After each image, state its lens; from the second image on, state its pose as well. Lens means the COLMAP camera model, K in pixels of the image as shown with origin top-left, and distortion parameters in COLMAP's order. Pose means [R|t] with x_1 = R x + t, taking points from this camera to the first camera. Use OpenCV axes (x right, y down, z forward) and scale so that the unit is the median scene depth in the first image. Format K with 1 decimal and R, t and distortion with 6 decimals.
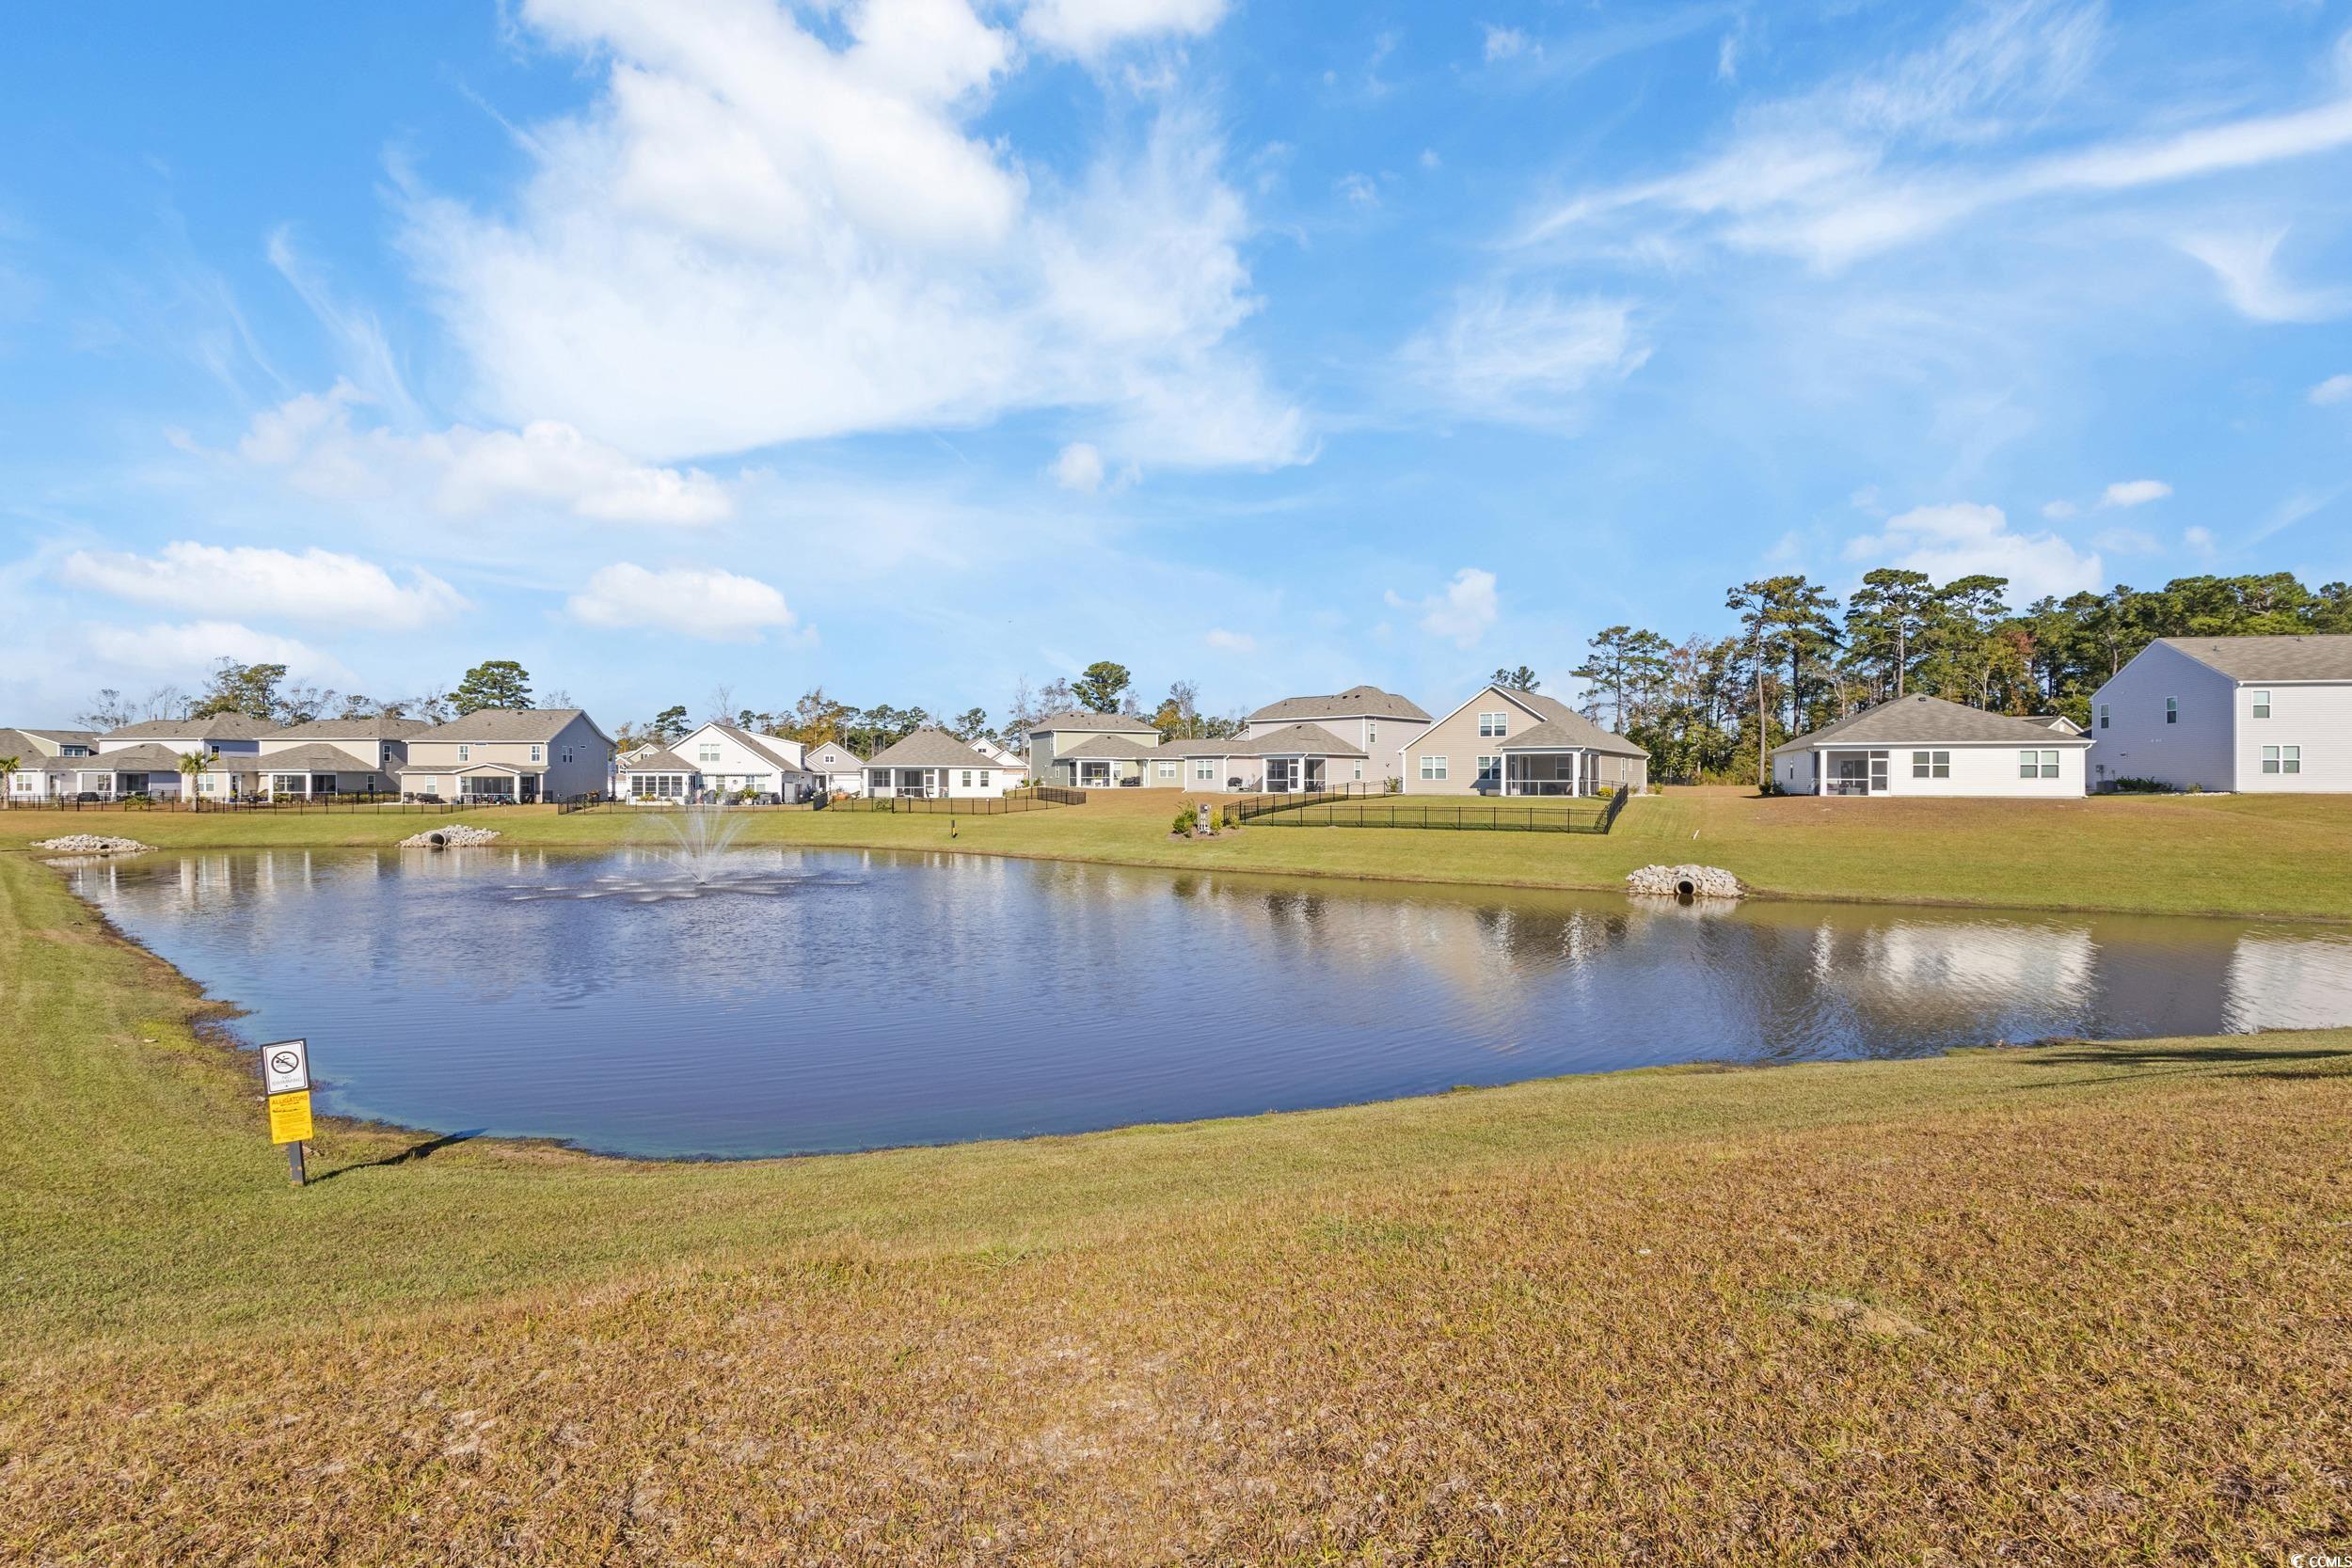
lens RADIAL K [[1095.4, 0, 1181.9], [0, 1095.4, 787.8], [0, 0, 1]] dist [-0.001987, 0.000878]
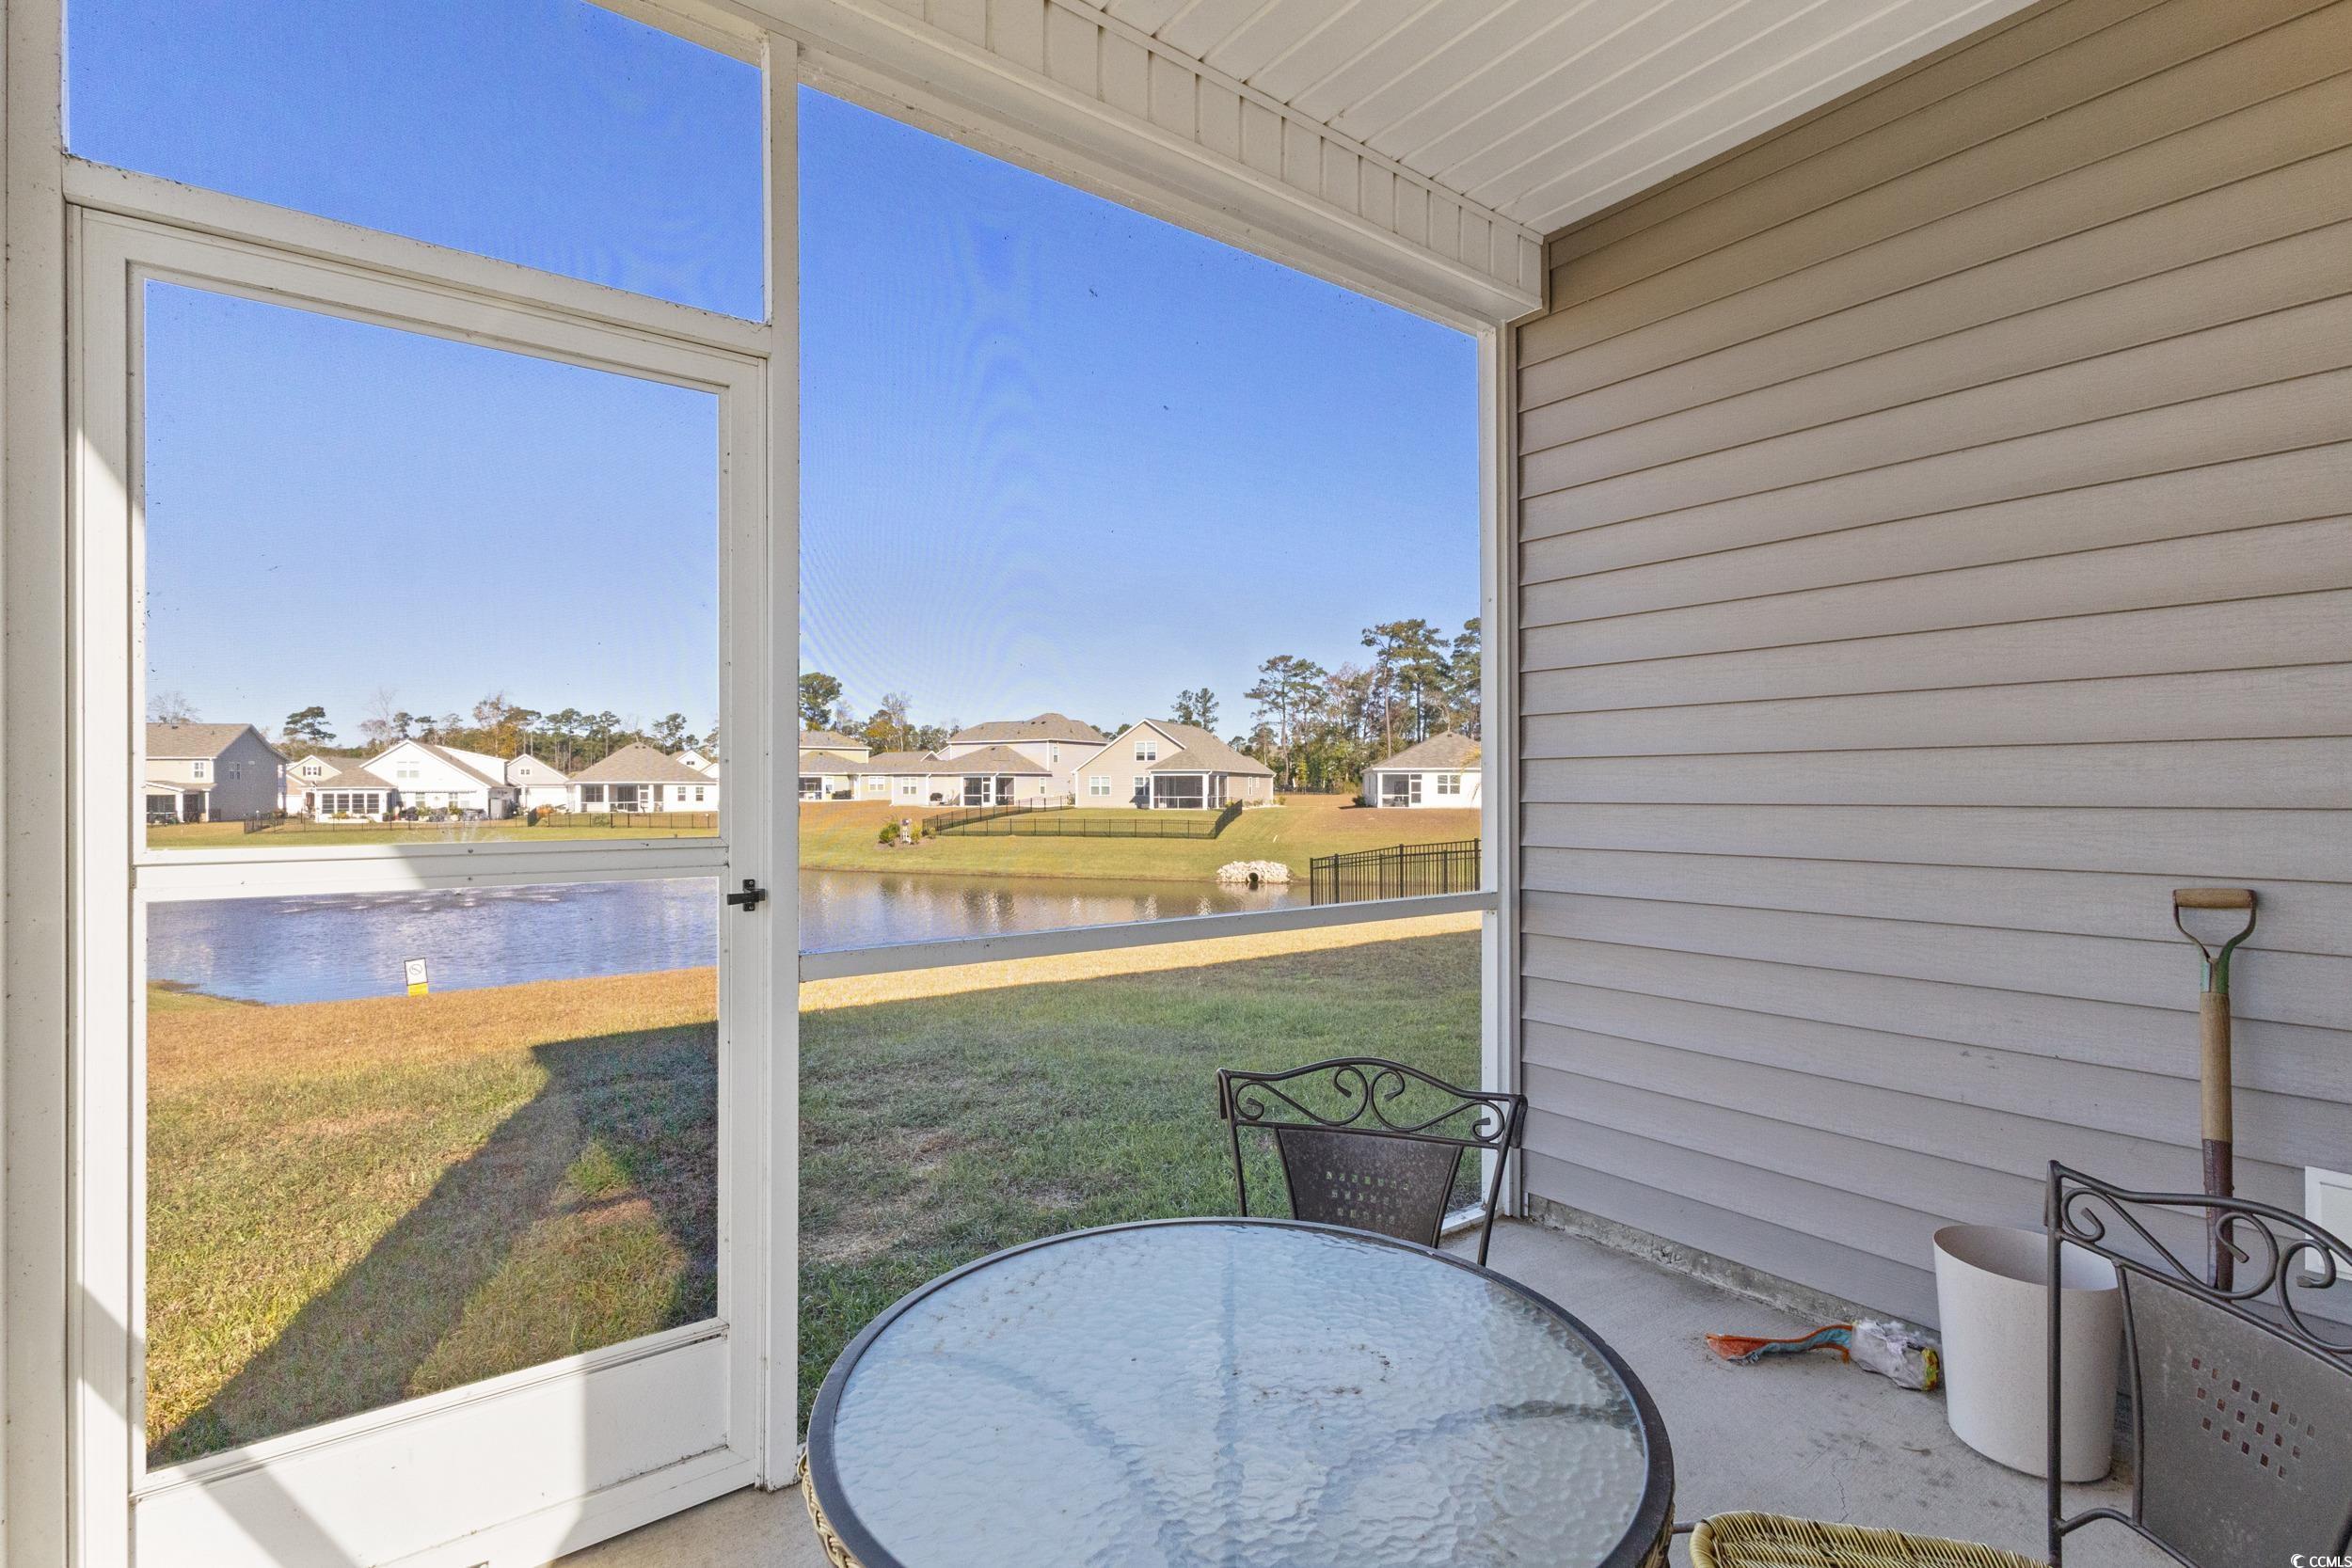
lens RADIAL K [[1095.4, 0, 1177.0], [0, 1095.4, 793.2], [0, 0, 1]] dist [-0.001987, 0.000878]
pose [[0.969135, -0.005266, 0.246474, 0.008941], [0.004804, 0.999985, 0.002475, -0.009632], [-0.246484, -0.001214, 0.969146, -0.158049]]
